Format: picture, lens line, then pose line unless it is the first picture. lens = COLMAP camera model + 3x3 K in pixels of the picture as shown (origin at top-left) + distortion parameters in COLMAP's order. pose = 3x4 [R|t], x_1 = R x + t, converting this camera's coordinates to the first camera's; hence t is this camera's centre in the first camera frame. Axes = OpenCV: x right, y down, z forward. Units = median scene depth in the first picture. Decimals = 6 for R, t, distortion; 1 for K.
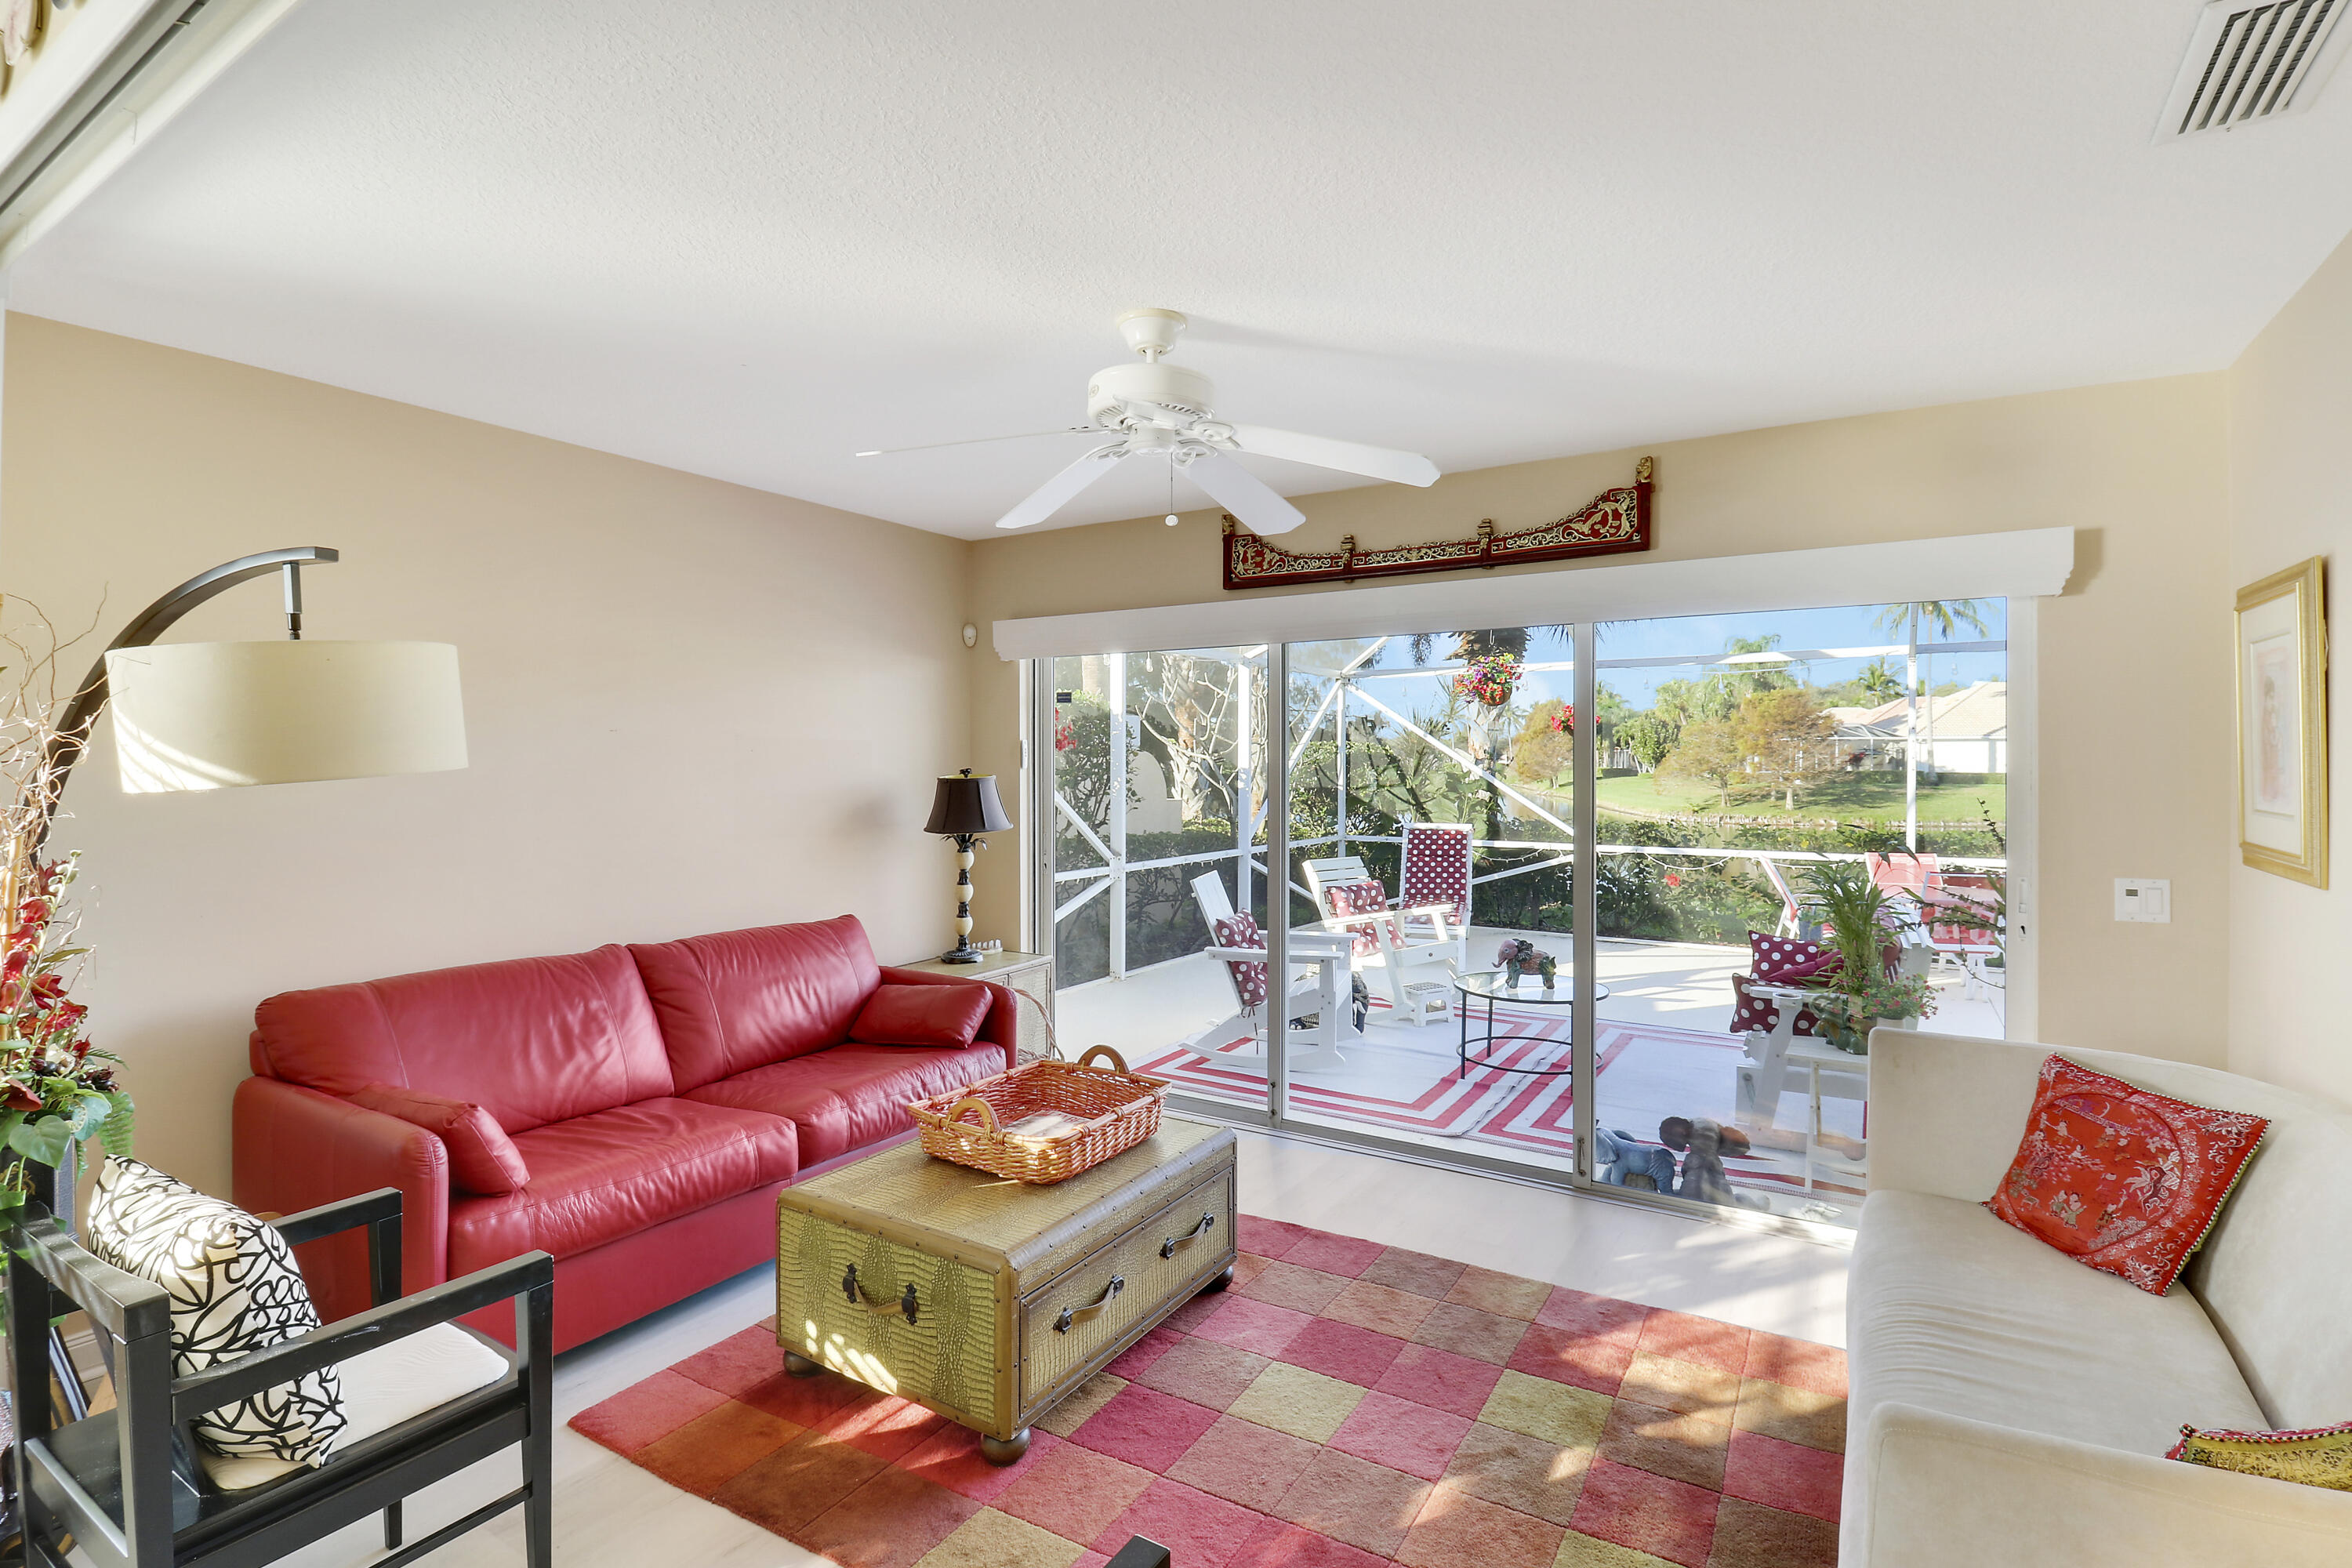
lens RADIAL K [[1103.5, 0, 1179.5], [0, 1103.5, 762.1], [0, 0, 1]] dist [-0.001443, 0.000016]
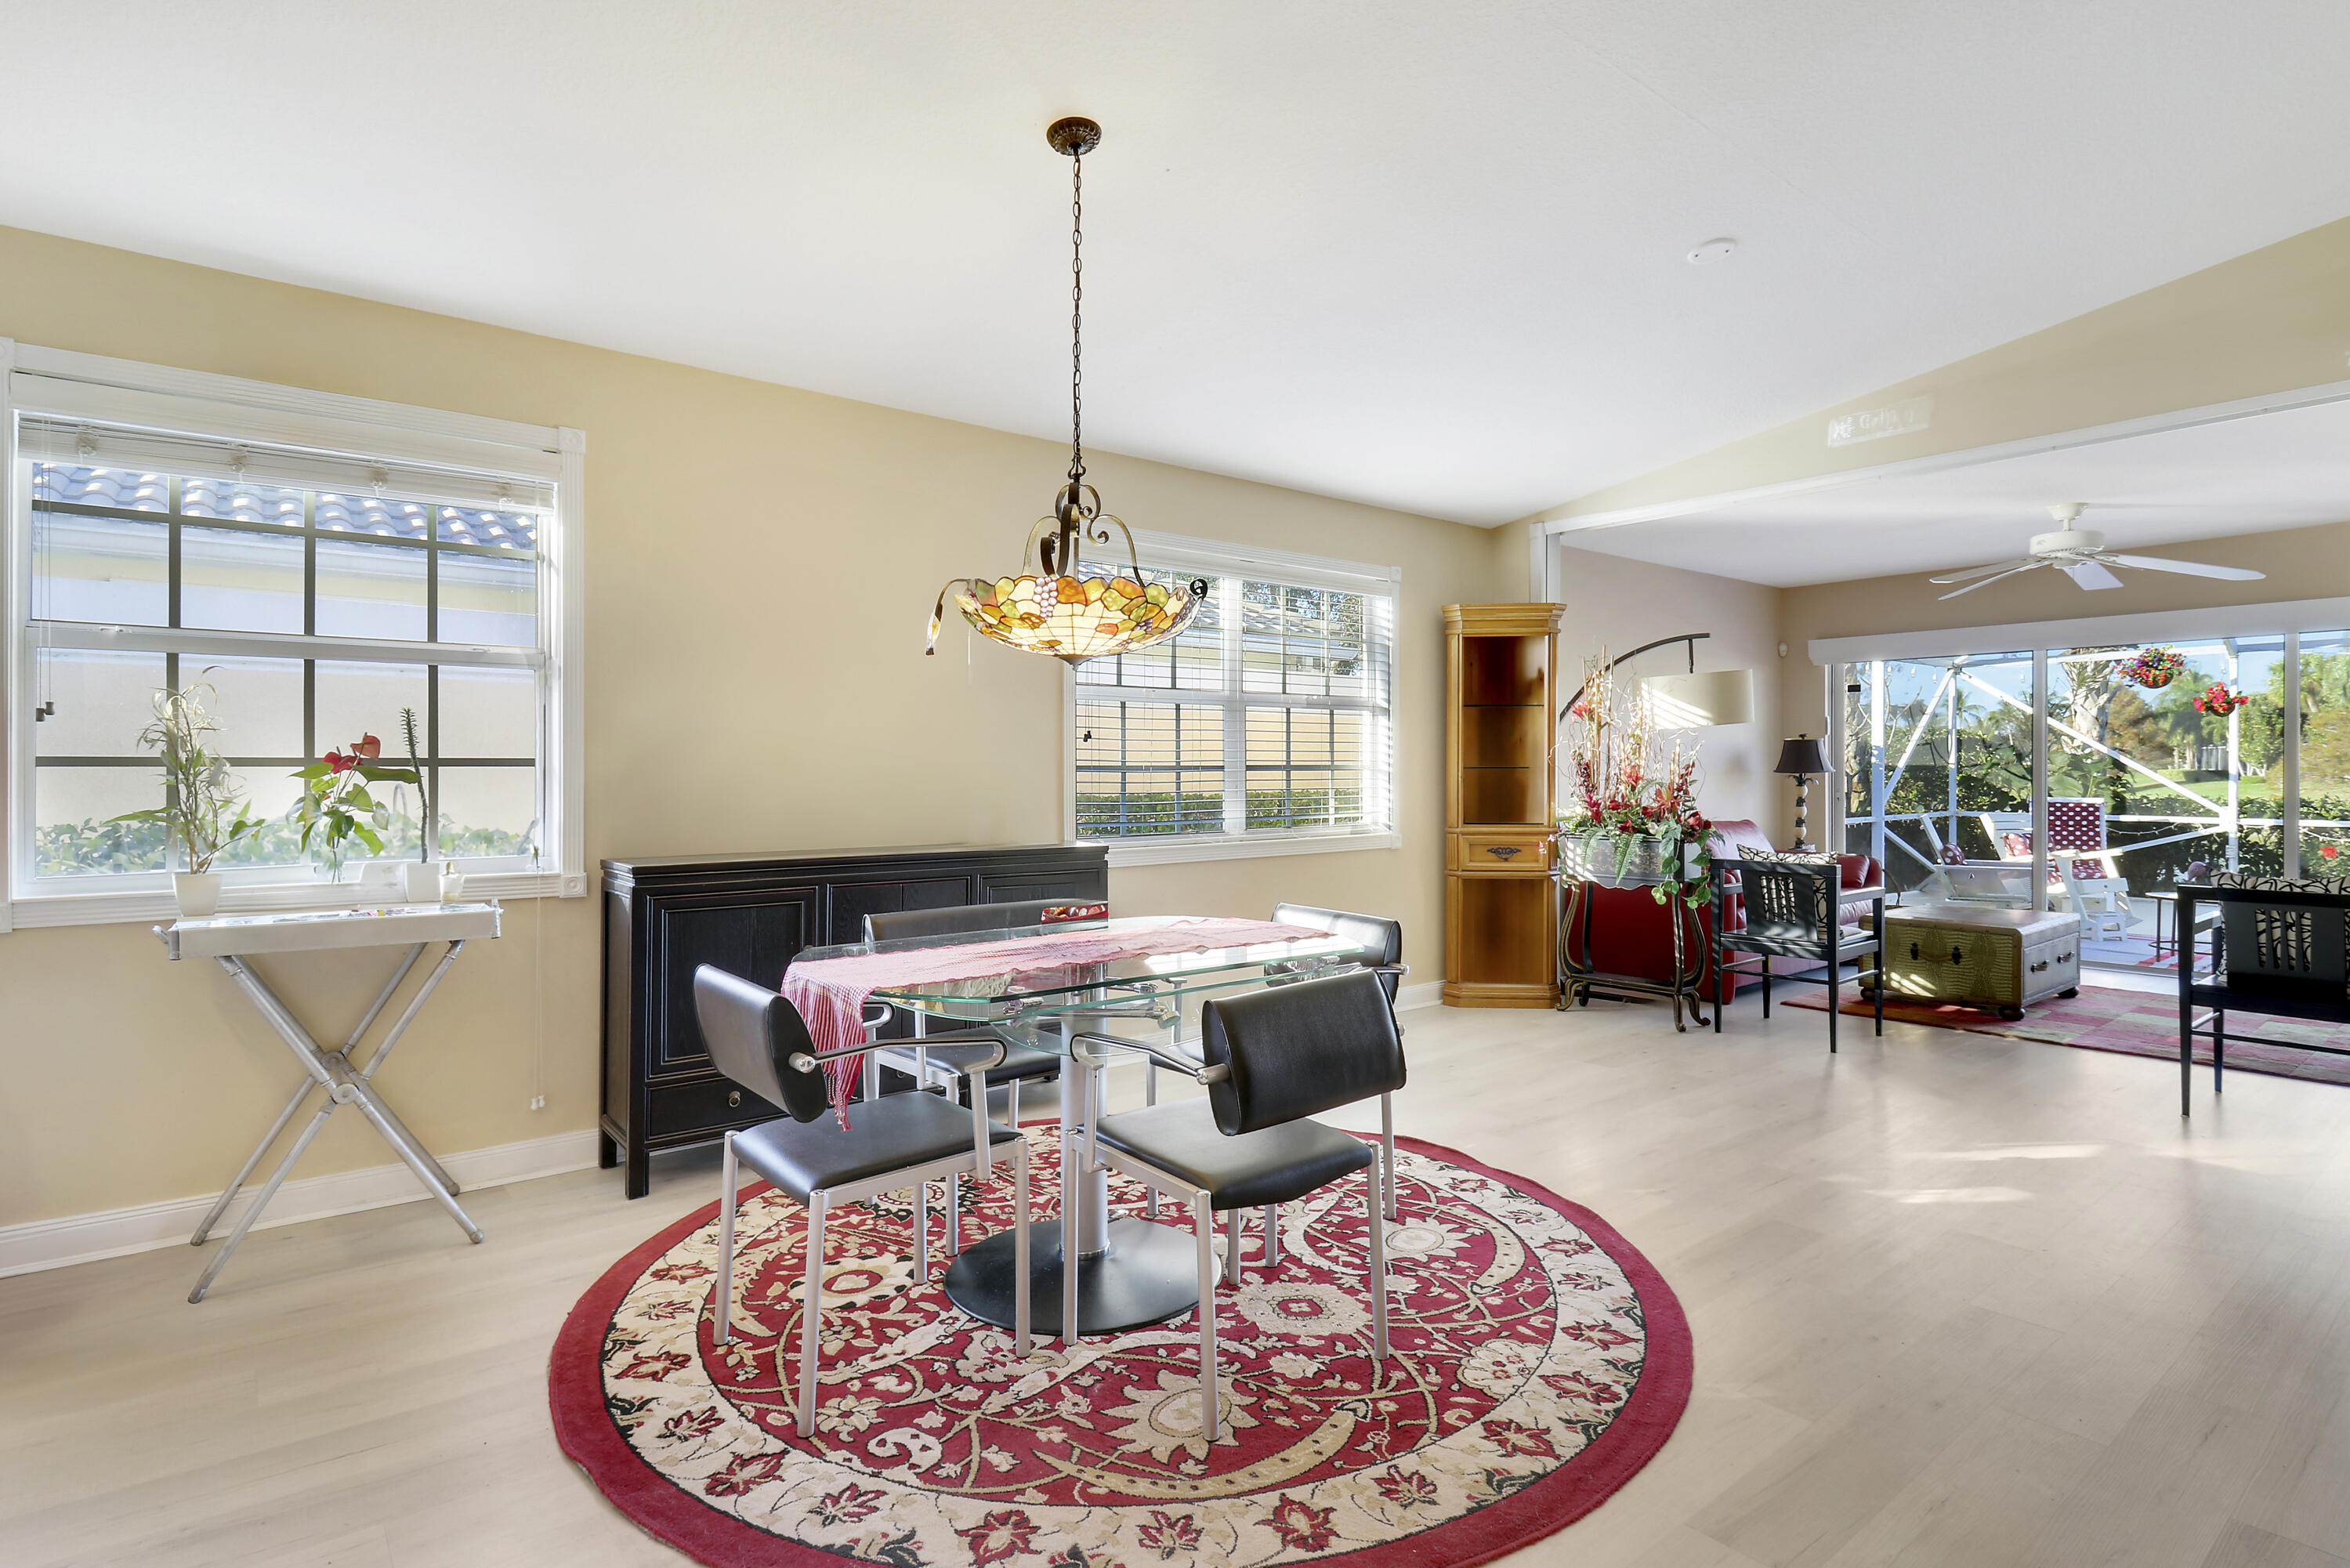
lens RADIAL K [[1176.6, 0, 1178.5], [0, 1176.6, 753.3], [0, 0, 1]] dist [0.001014, -0.017305]
pose [[0.941144, -0.006338, -0.337948, -0.209380], [0.002945, 0.999940, -0.010553, 0.022058], [0.337994, 0.008936, 0.941106, -0.405974]]
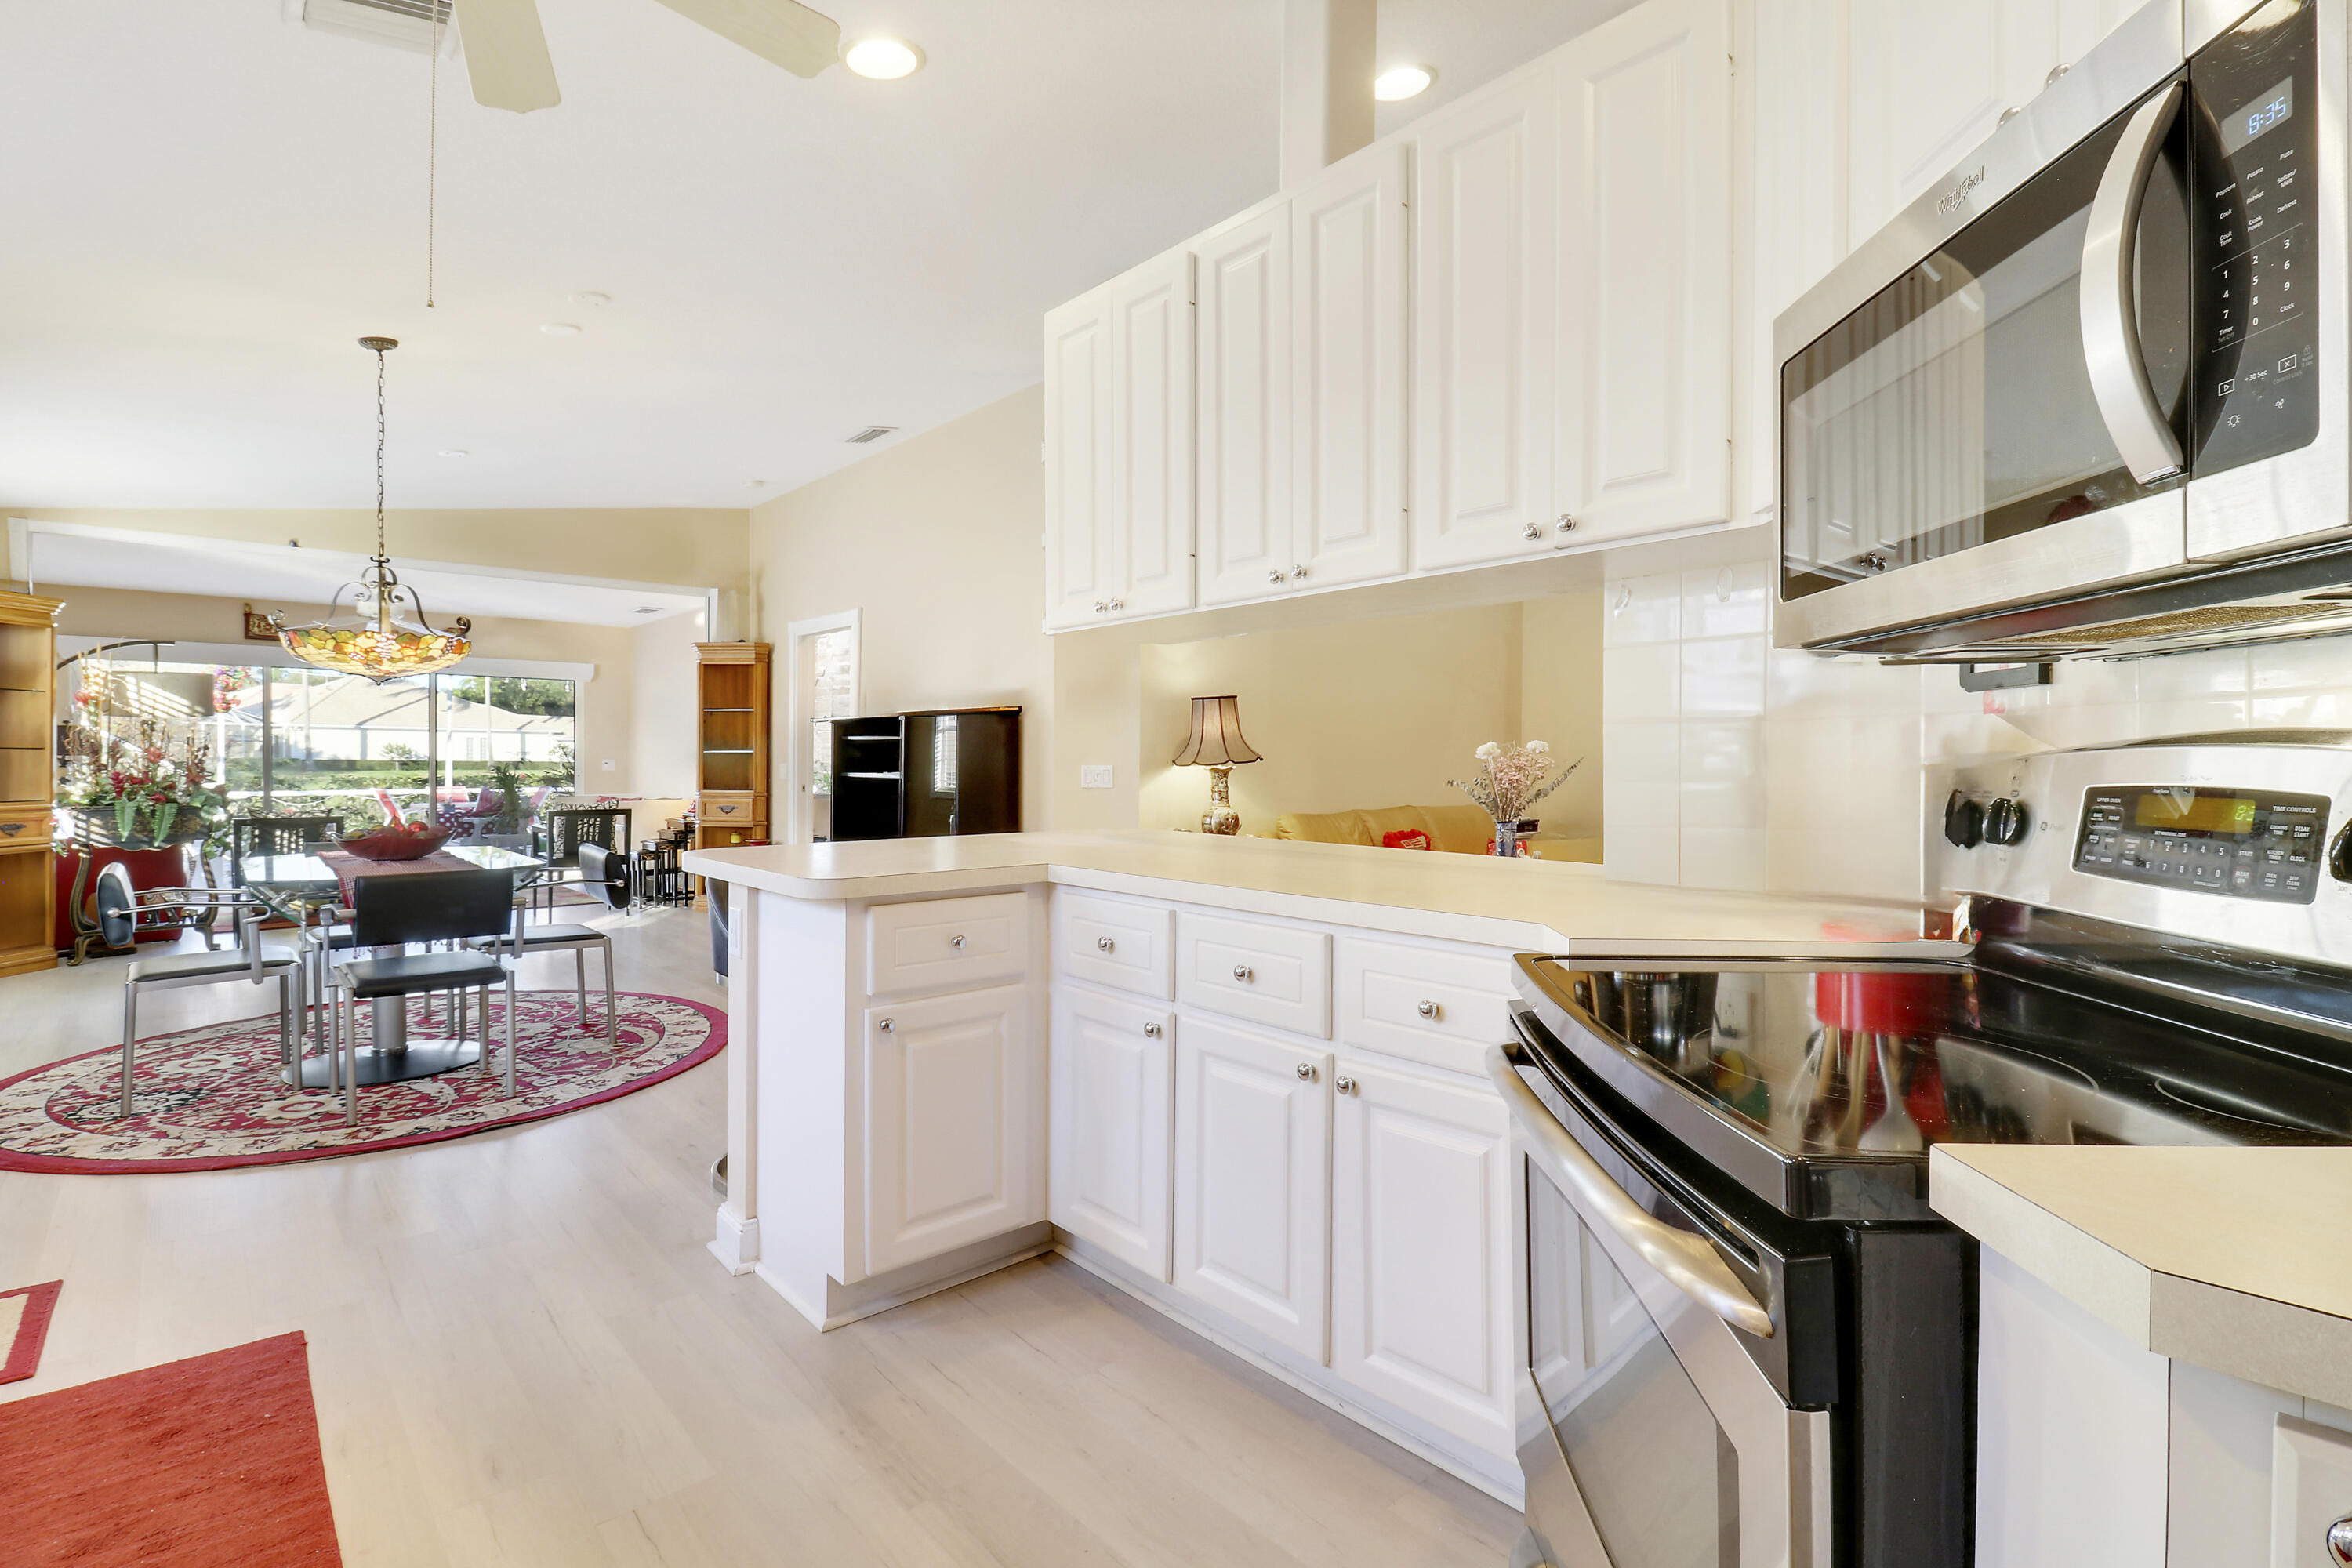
lens RADIAL K [[1103.5, 0, 1179.5], [0, 1103.5, 762.1], [0, 0, 1]] dist [-0.001443, 0.000016]
pose [[0.285023, -0.003221, 0.958515, -0.615365], [-0.006836, 0.999962, 0.005393, 0.023164], [-0.958496, -0.008089, 0.284990, -0.548162]]
